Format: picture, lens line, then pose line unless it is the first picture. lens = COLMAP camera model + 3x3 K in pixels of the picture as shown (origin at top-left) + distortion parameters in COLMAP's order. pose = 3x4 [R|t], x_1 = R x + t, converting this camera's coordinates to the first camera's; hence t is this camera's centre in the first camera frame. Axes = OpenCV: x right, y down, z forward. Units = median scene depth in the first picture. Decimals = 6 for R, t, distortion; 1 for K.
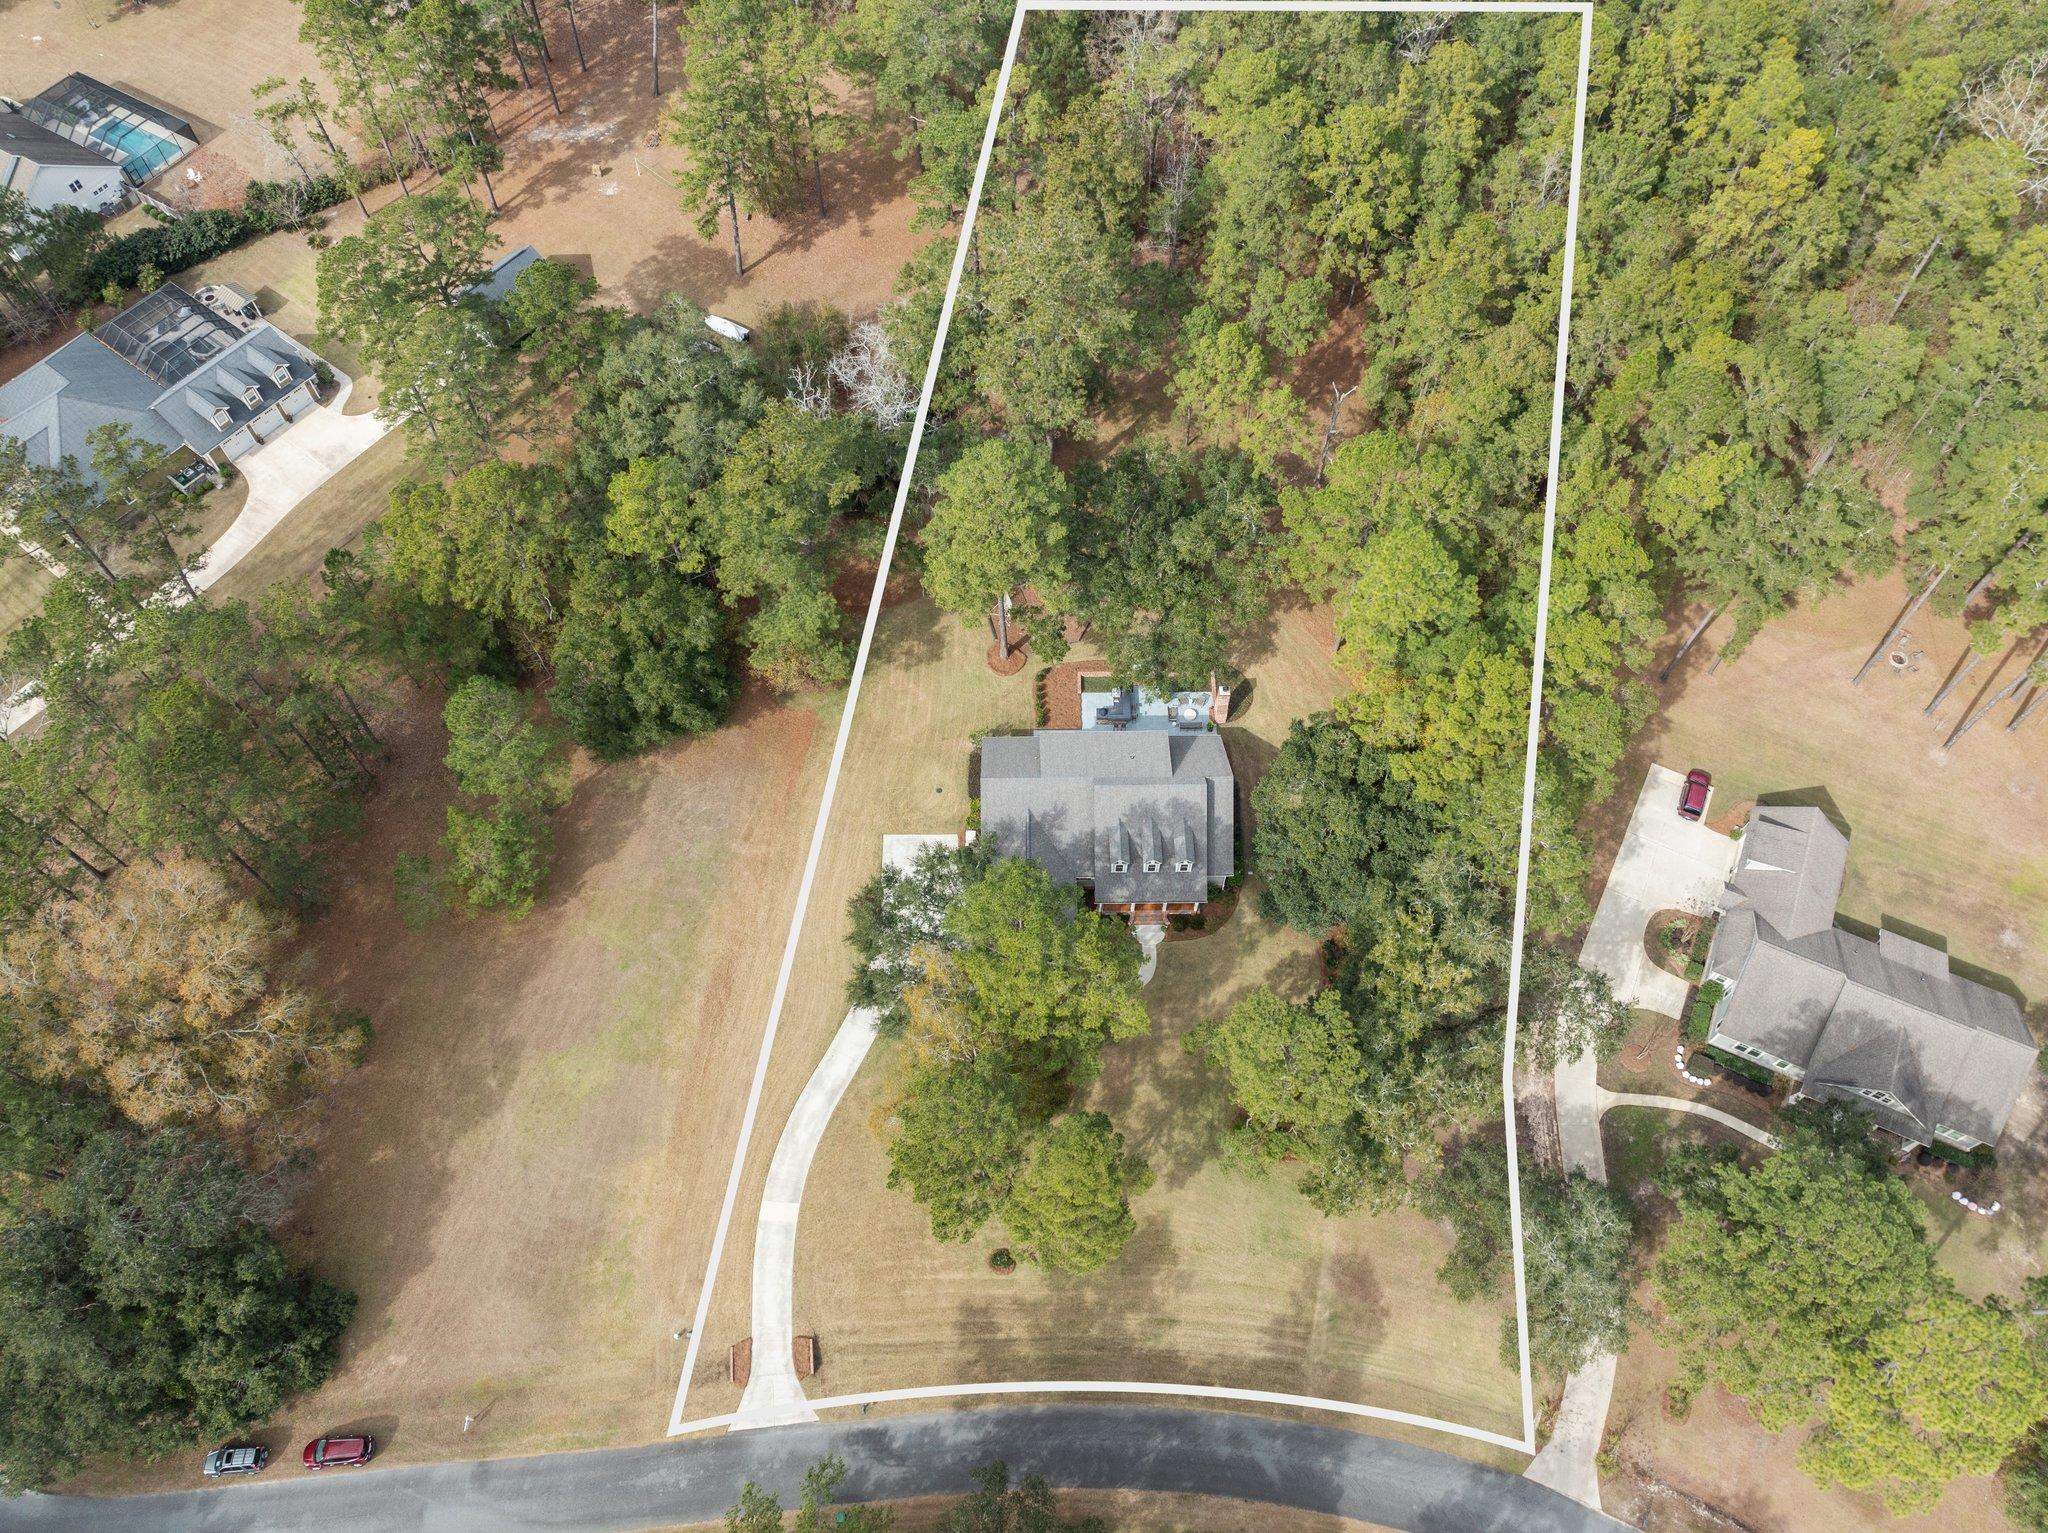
lens RADIAL K [[1441.2, 0, 1024.0], [0, 1441.2, 766.5], [0, 0, 1]] dist [-0.042385, 0.006981]
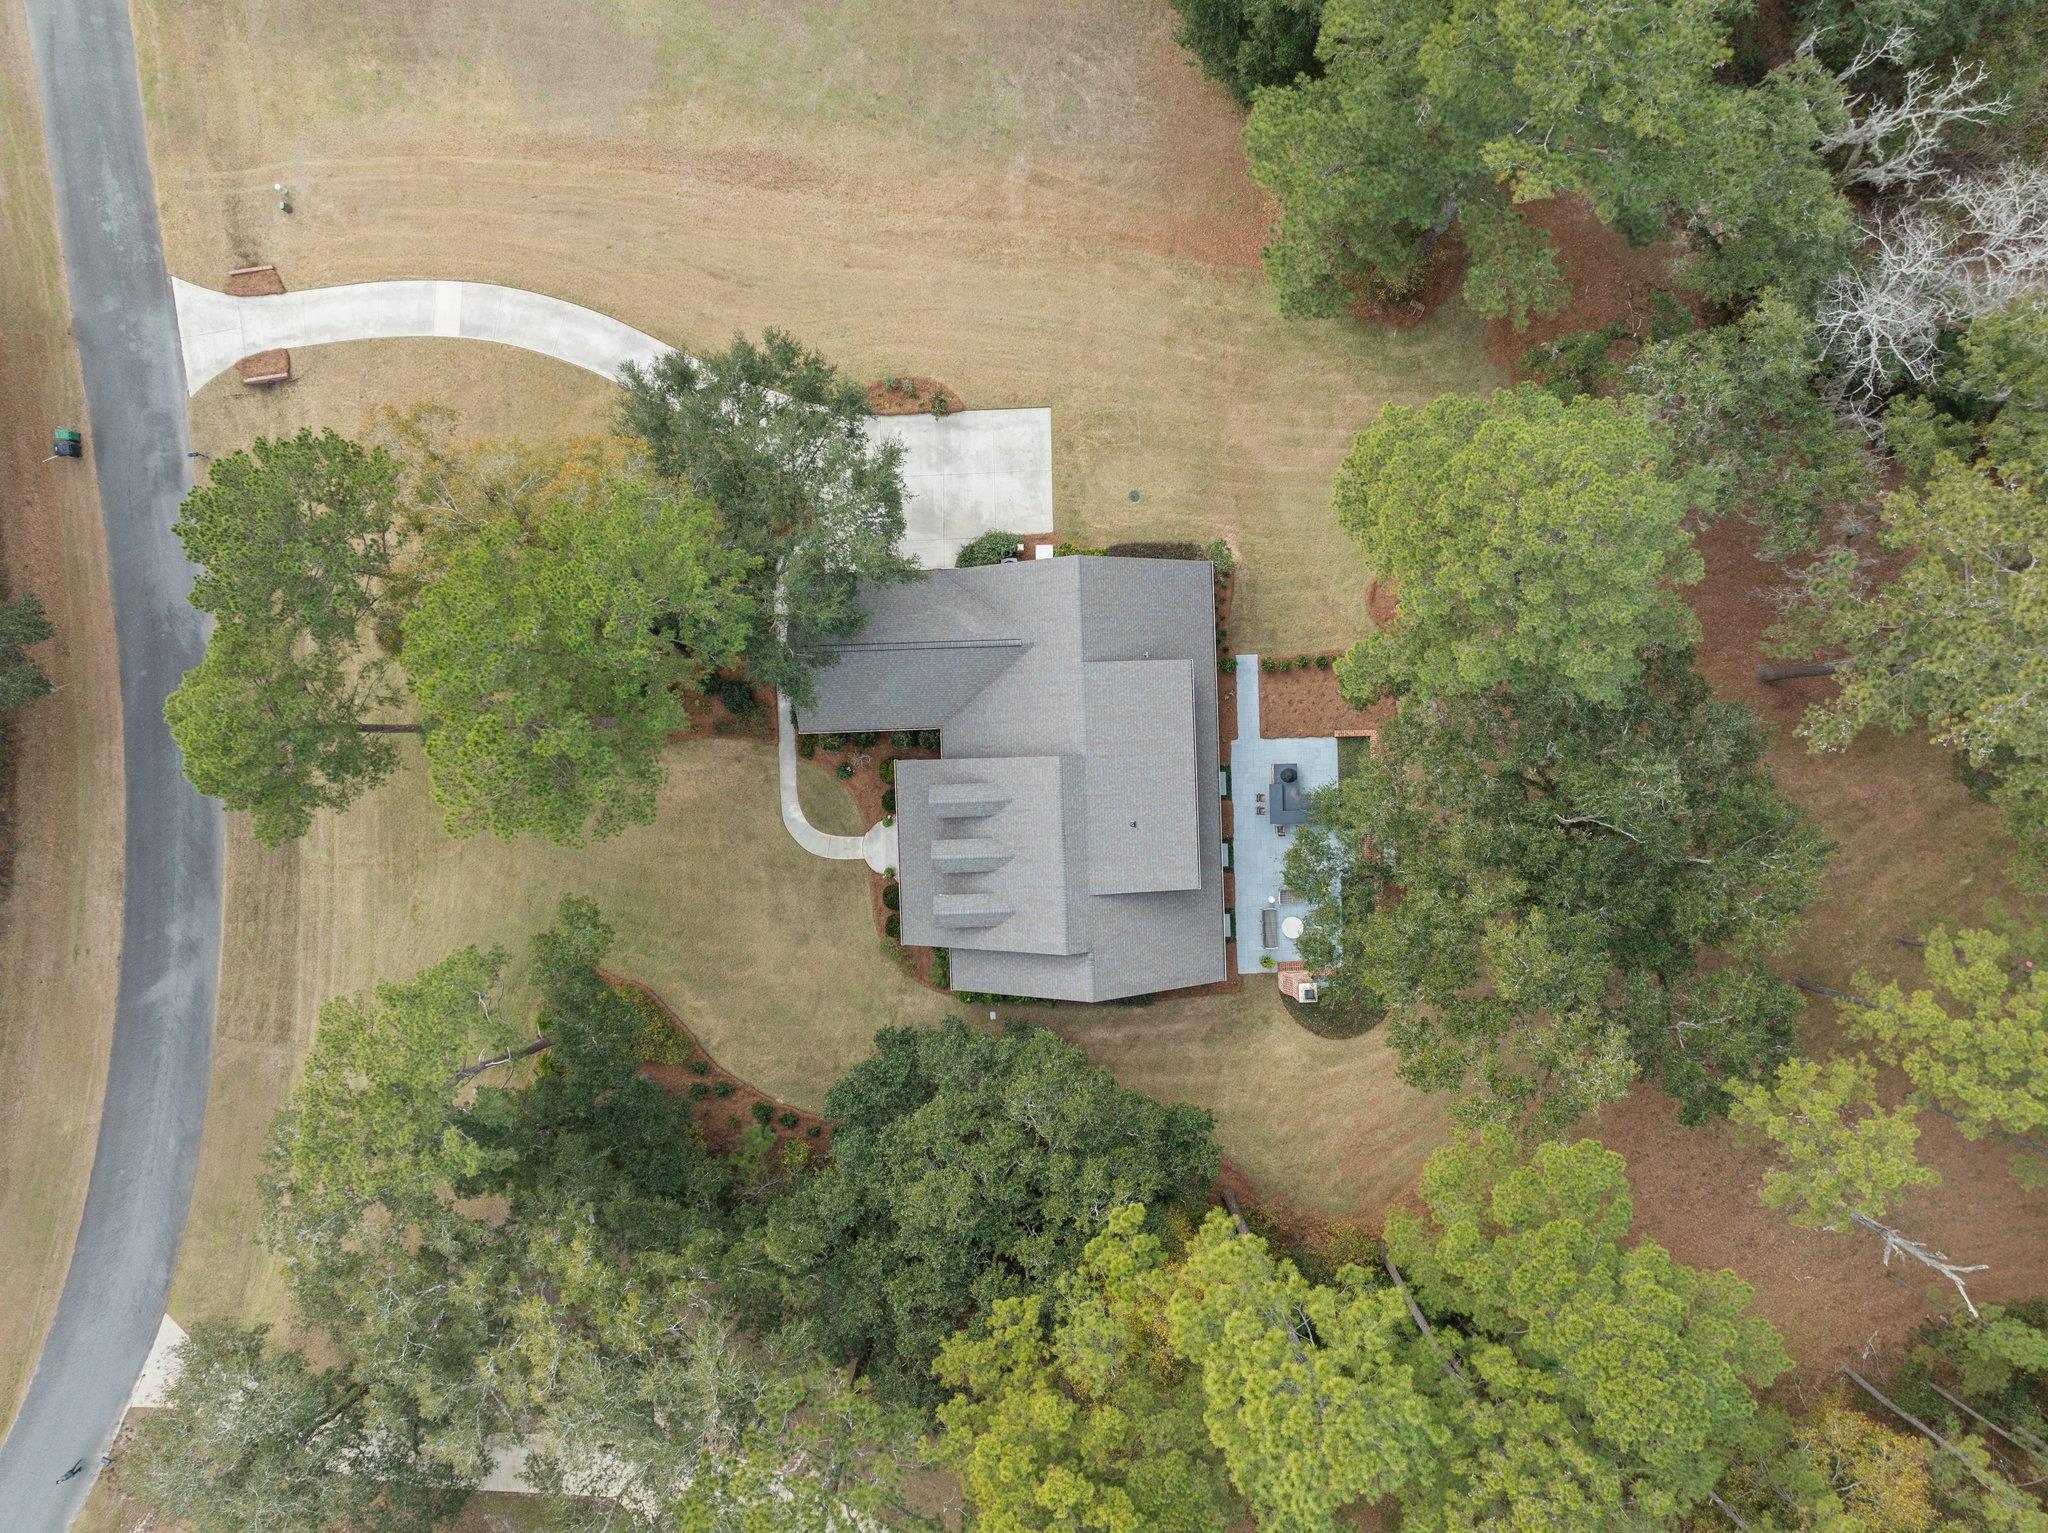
lens RADIAL K [[1441.2, 0, 1024.0], [0, 1441.2, 766.5], [0, 0, 1]] dist [-0.042385, 0.006981]
pose [[0.025437, 0.999477, 0.019980, 0.041074], [-0.859110, 0.011637, 0.511659, -0.259694], [0.511159, -0.030180, 0.858956, 0.503630]]
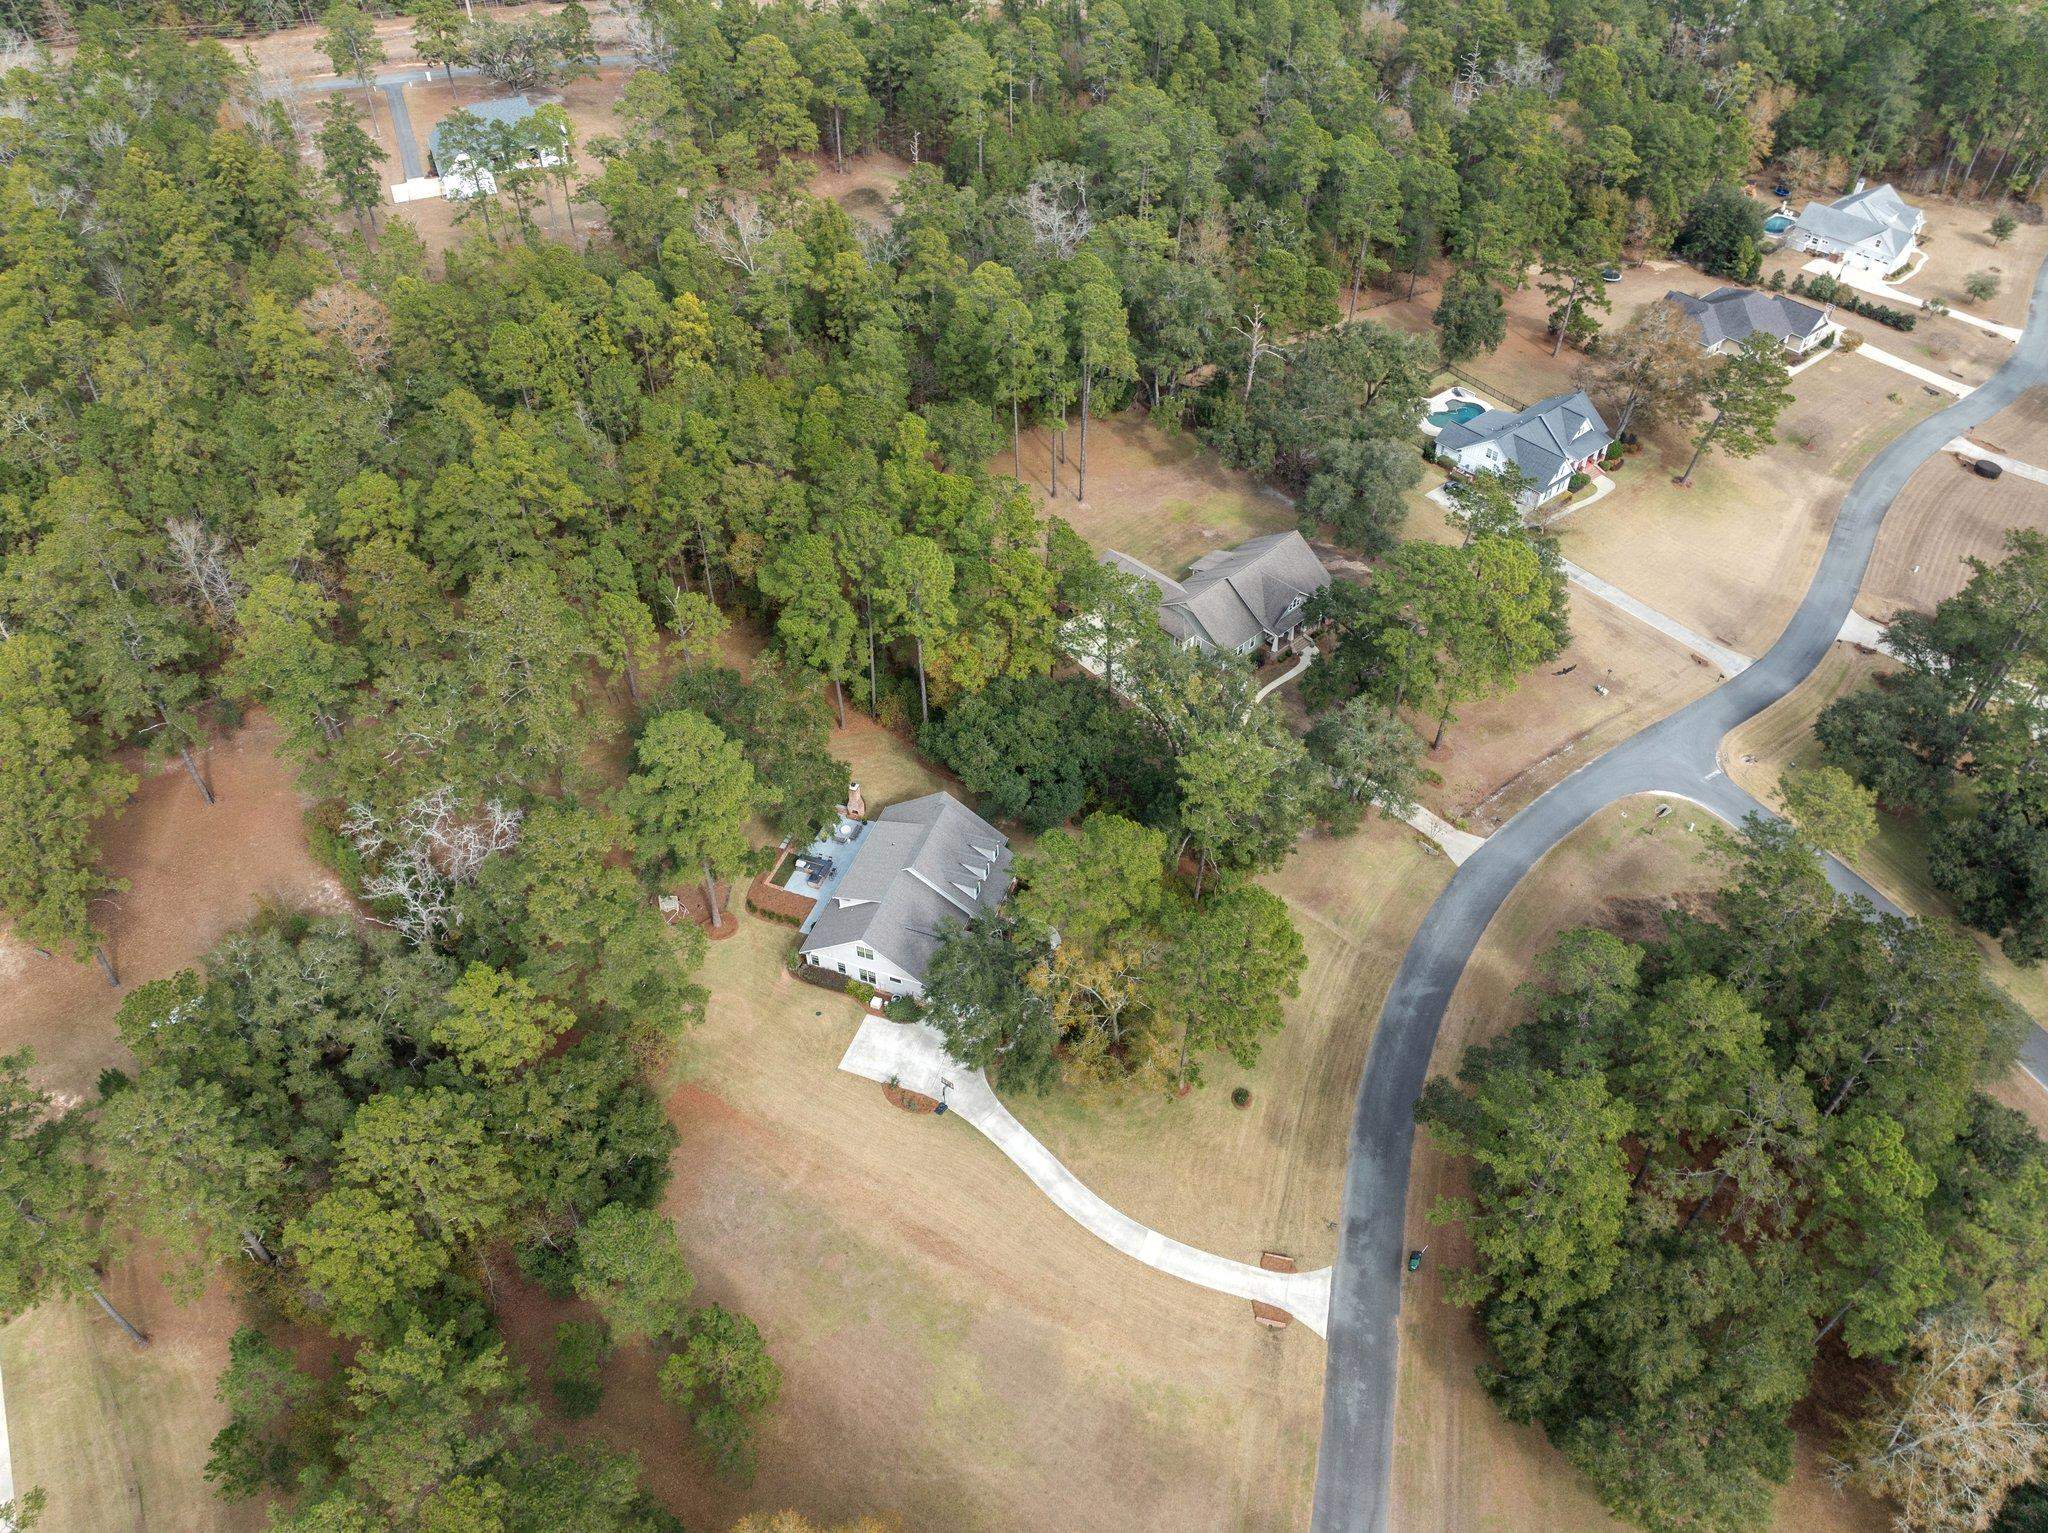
lens RADIAL K [[1441.2, 0, 1024.0], [0, 1441.2, 766.5], [0, 0, 1]] dist [-0.042385, 0.006981]
pose [[0.340410, -0.644190, 0.684939, -0.665571], [0.809525, 0.571347, 0.135027, -0.116673], [-0.478320, 0.508510, 0.715980, 0.070062]]
